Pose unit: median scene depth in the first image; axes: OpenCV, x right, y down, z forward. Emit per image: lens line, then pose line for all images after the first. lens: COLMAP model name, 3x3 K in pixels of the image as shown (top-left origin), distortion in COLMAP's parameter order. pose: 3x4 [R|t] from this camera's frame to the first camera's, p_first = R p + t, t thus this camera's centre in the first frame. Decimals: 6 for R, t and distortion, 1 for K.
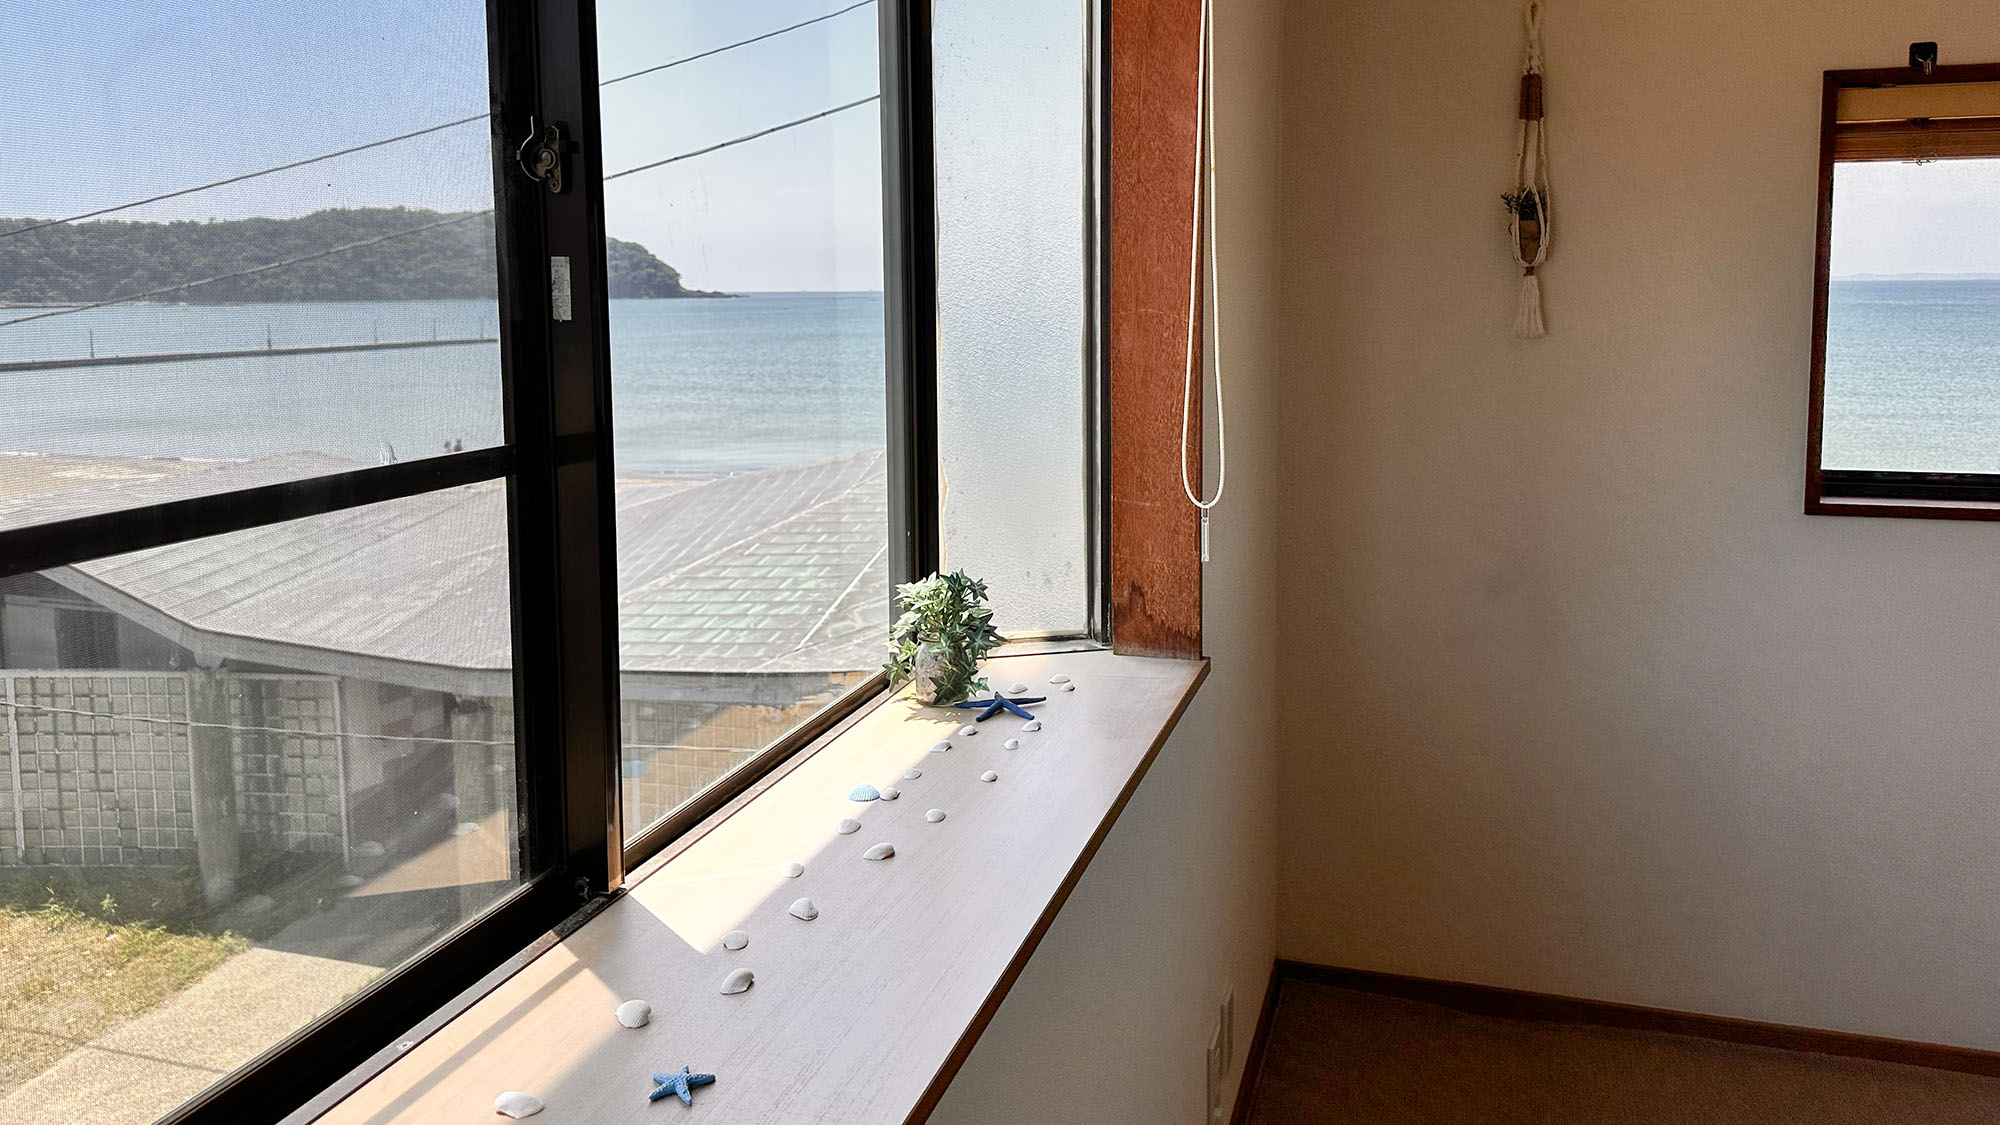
lens RADIAL K [[1427.3, 0, 1018.9], [0, 1427.3, 407.0], [0, 0, 1]] dist [0.129142, -0.197937]
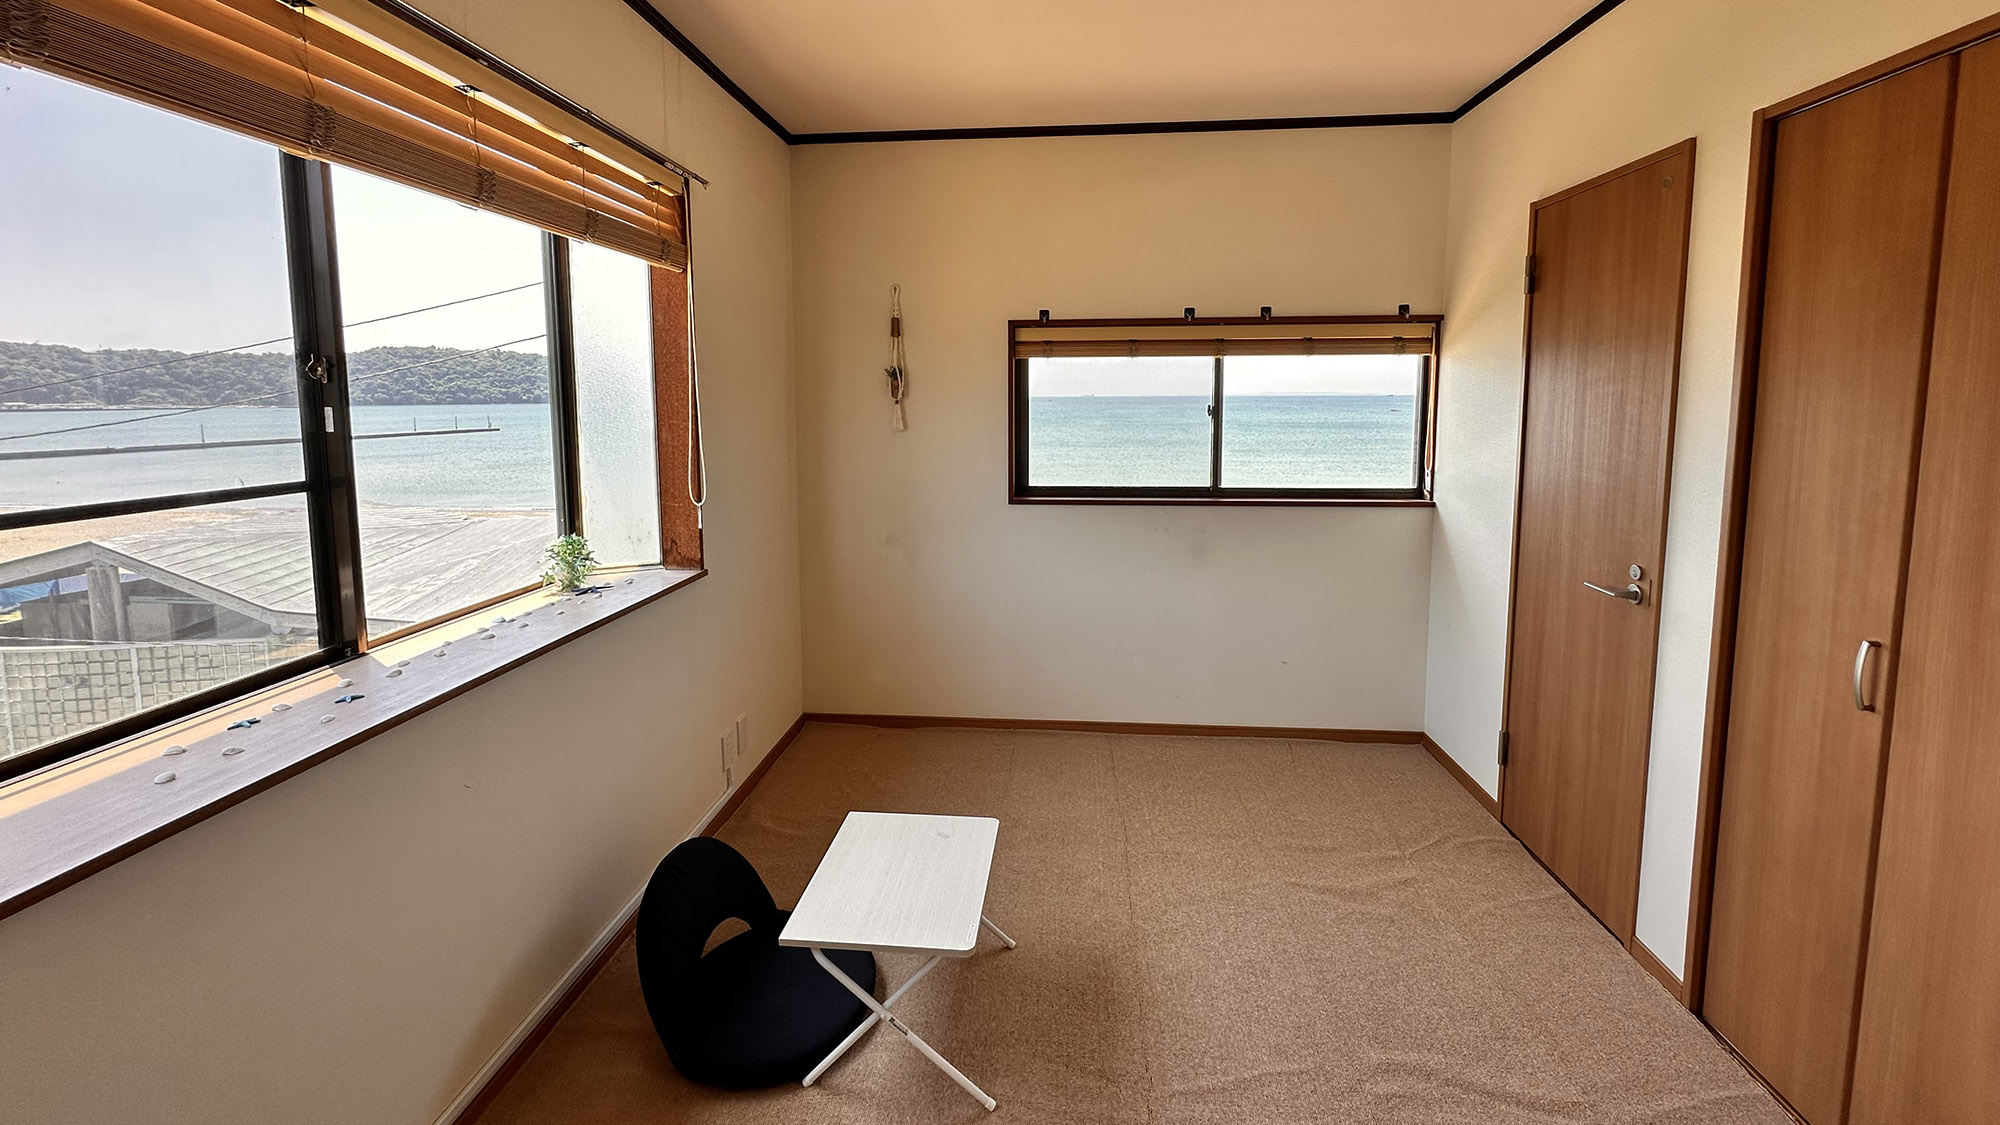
lens RADIAL K [[813.3, 0, 1006.7], [0, 813.3, 468.5], [0, 0, 1]] dist [-0.000334, -0.000216]
pose [[0.977773, -0.014481, 0.209166, 0.265376], [0.013575, 0.999891, 0.005767, 0.006345], [-0.209227, -0.002800, 0.977863, -0.318574]]
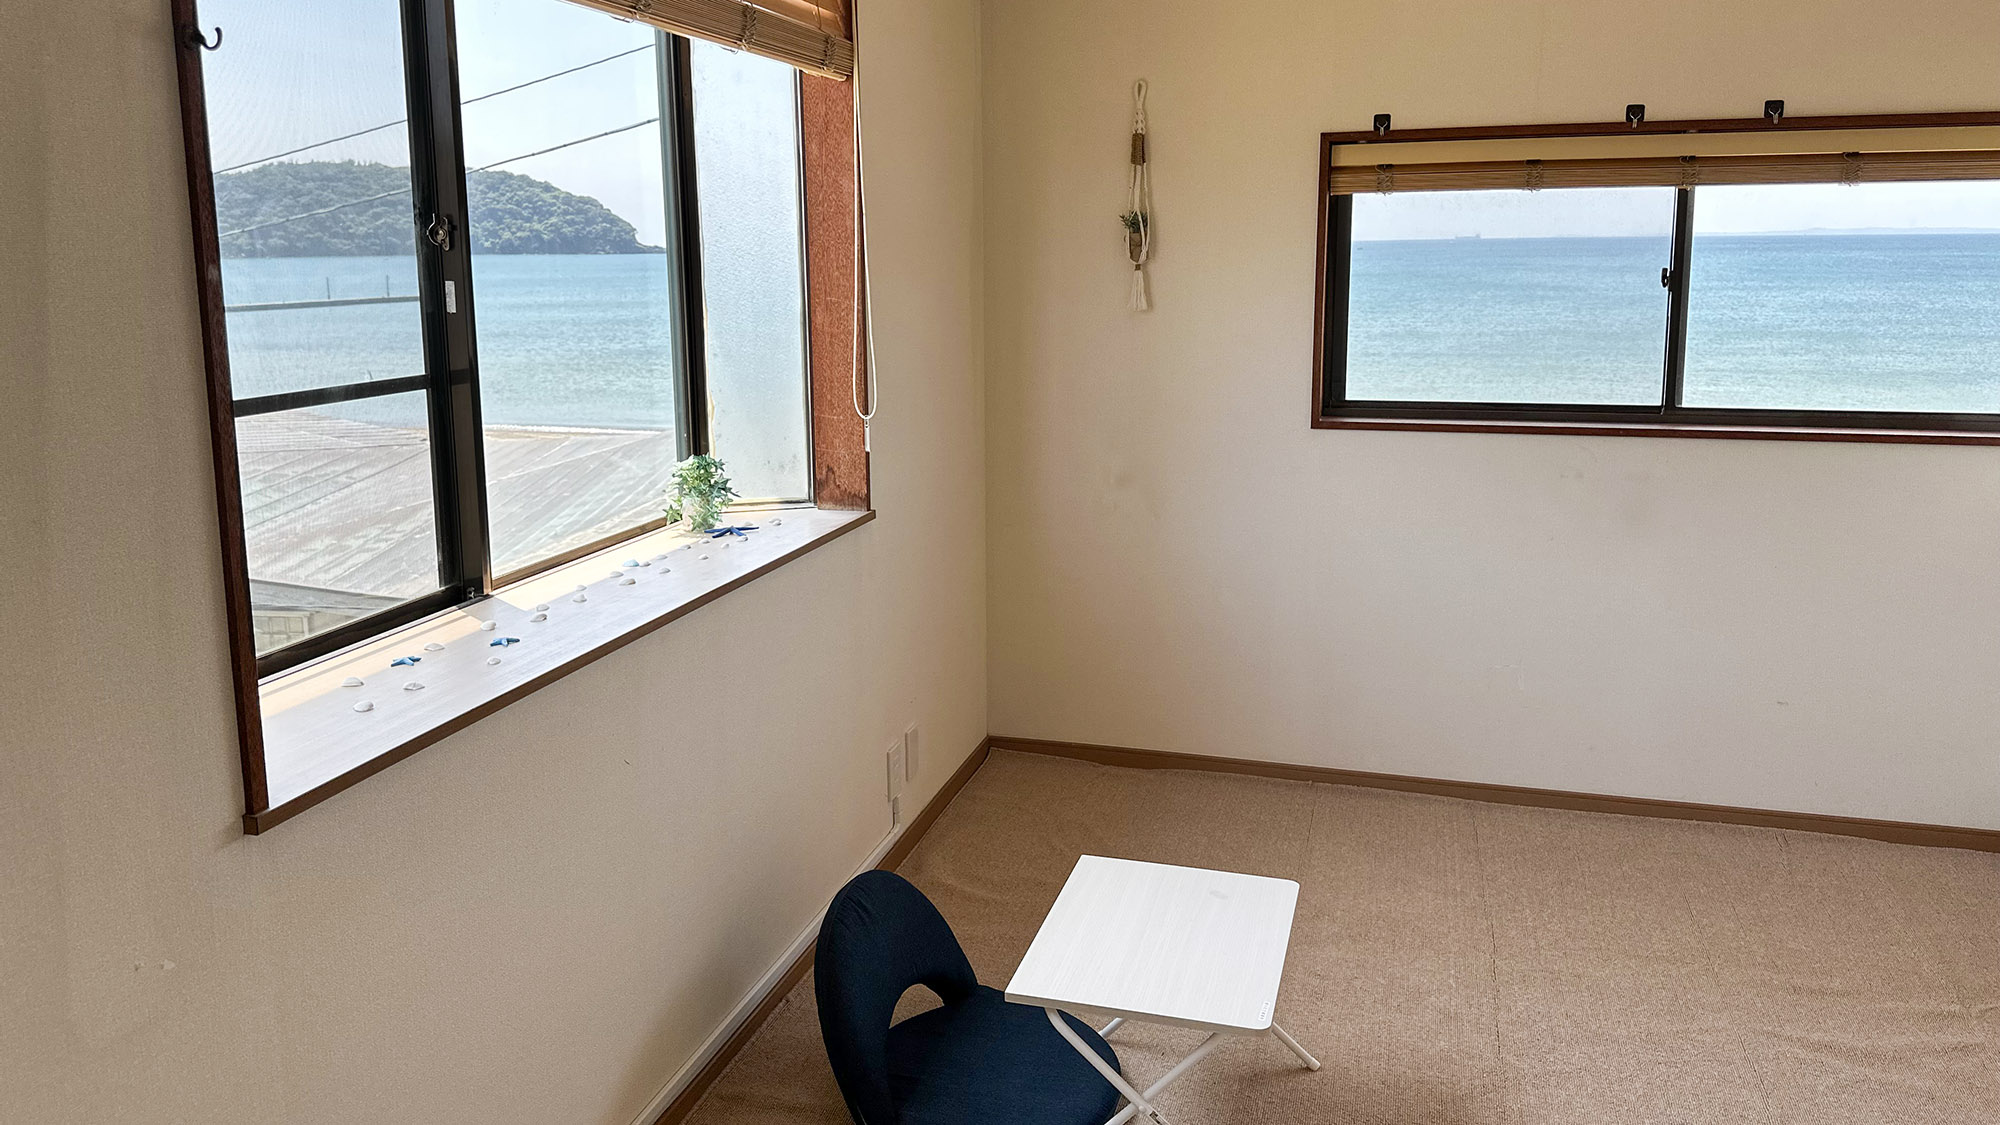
lens RADIAL K [[1427.2, 0, 1006.9], [0, 1427.2, 454.8], [0, 0, 1]] dist [0.153296, -0.269971]
pose [[0.999844, -0.002786, 0.017443, 0.202593], [0.001681, 0.998011, 0.063023, 0.005816], [-0.017584, -0.062983, 0.997860, -0.503873]]
